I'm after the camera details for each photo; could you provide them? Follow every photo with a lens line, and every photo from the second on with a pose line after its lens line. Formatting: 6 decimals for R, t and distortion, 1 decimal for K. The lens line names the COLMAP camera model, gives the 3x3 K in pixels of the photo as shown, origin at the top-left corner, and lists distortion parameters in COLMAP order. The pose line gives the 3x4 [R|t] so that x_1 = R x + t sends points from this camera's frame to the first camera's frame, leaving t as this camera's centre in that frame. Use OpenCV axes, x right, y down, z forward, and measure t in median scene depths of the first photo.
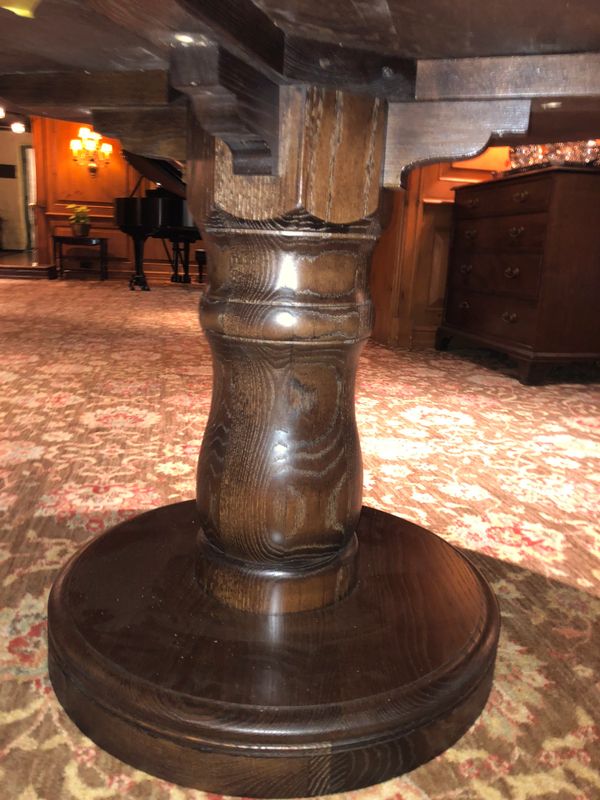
lens RADIAL K [[652.4, 0, 300.0], [0, 652.4, 400.0], [0, 0, 1]] dist [0.007211, 0.004034]
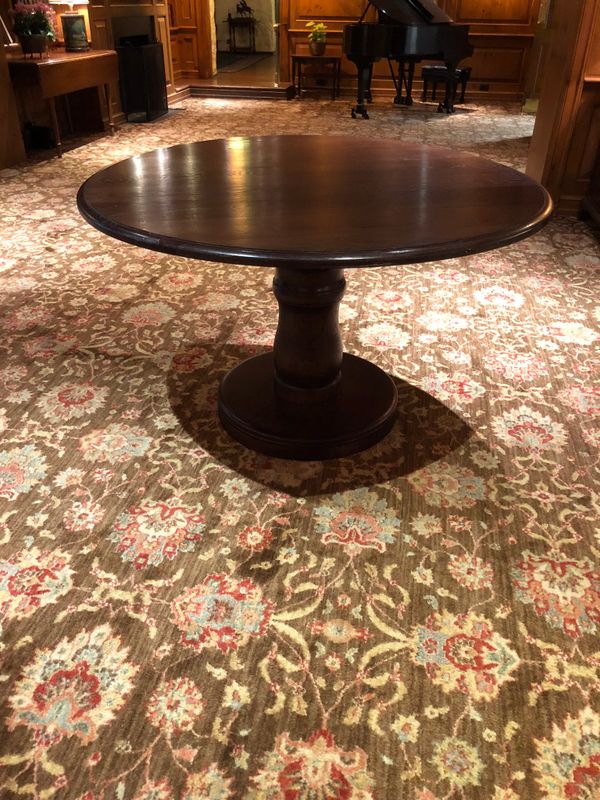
lens RADIAL K [[652.4, 0, 300.0], [0, 652.4, 400.0], [0, 0, 1]] dist [0.007211, 0.004034]
pose [[0.932358, 0.158508, -0.324938, 0.331341], [-0.052609, 0.948682, 0.311824, -0.199835], [0.357689, -0.273636, 0.892850, -0.529697]]
